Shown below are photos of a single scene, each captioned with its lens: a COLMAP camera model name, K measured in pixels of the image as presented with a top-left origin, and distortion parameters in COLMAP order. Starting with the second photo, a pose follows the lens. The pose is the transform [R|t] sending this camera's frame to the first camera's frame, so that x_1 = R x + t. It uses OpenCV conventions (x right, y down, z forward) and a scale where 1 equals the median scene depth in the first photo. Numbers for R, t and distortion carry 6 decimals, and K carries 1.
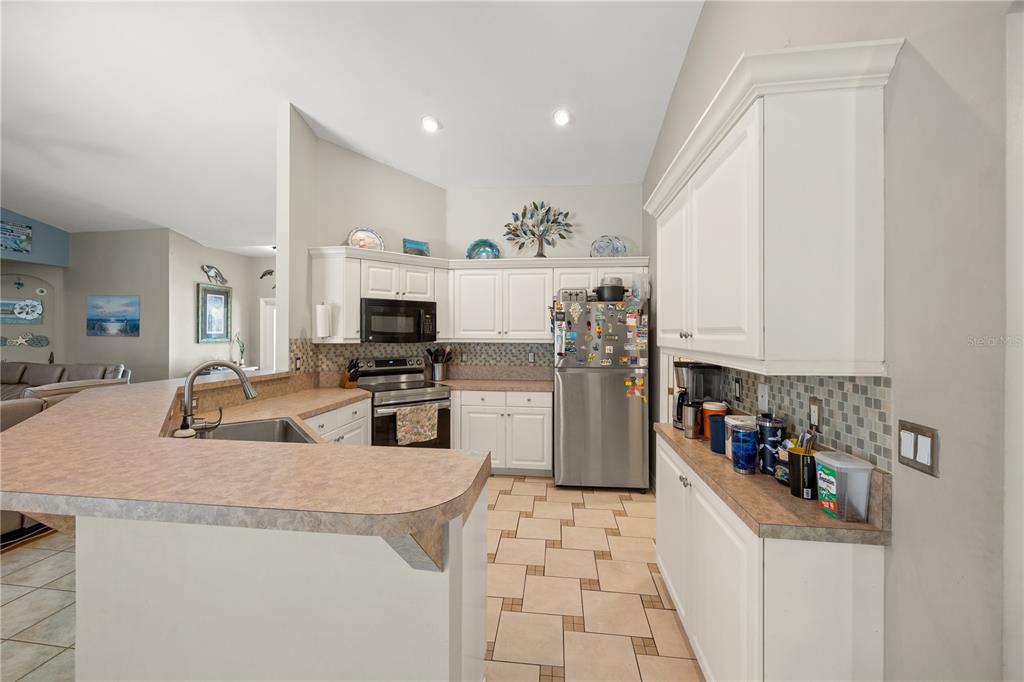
lens RADIAL K [[404.4, 0, 507.6], [0, 404.4, 335.9], [0, 0, 1]] dist [-0.000286, -0.000041]
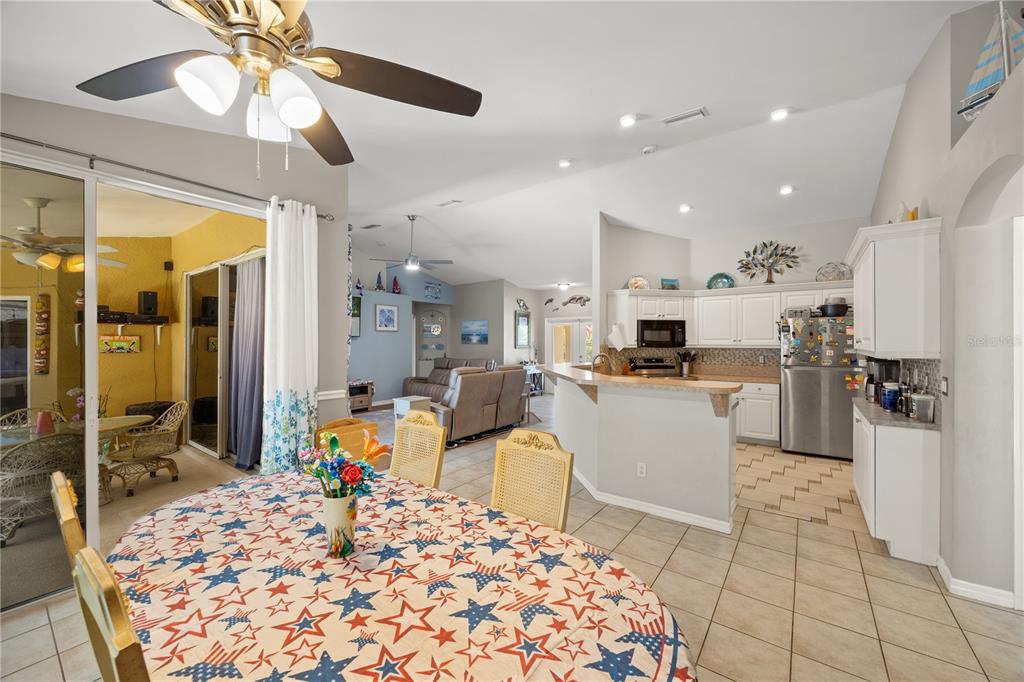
lens RADIAL K [[396.0, 0, 513.7], [0, 396.0, 343.2], [0, 0, 1]] dist [0.000433, 0.000085]
pose [[0.875819, -0.002340, -0.482634, -0.027233], [0.000442, 0.999992, -0.004046, 0.005410], [0.482640, 0.003330, 0.875813, -0.548251]]
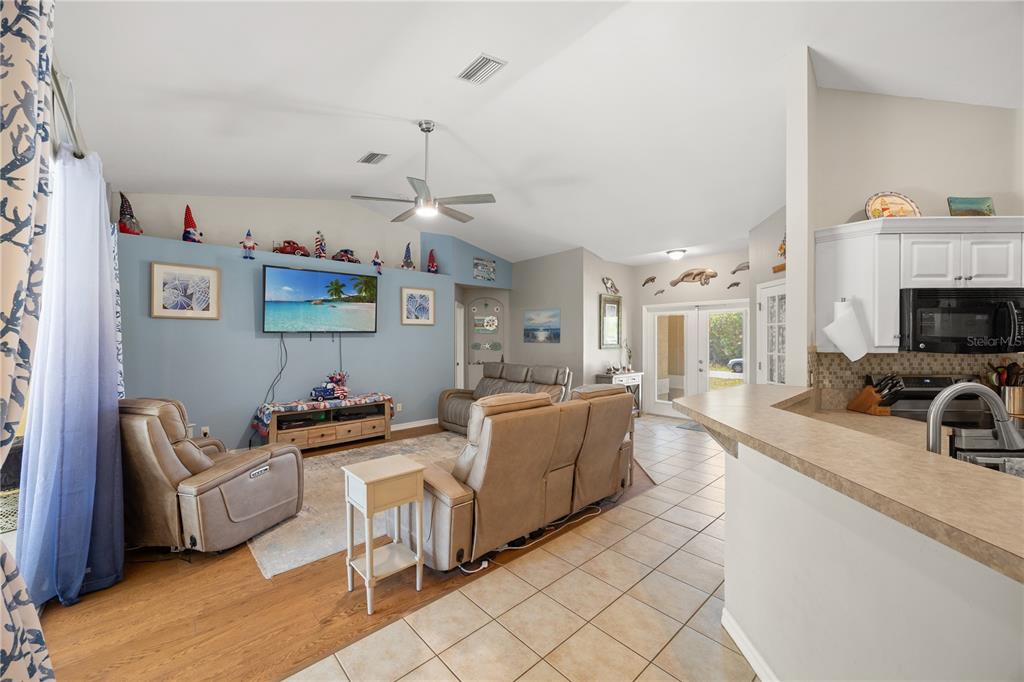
lens RADIAL K [[396.0, 0, 513.7], [0, 396.0, 343.2], [0, 0, 1]] dist [0.000433, 0.000085]
pose [[0.769371, 0.001090, -0.638802, -0.384148], [0.000887, 0.999996, 0.002774, -0.001407], [0.638802, -0.002701, 0.769367, 0.033005]]
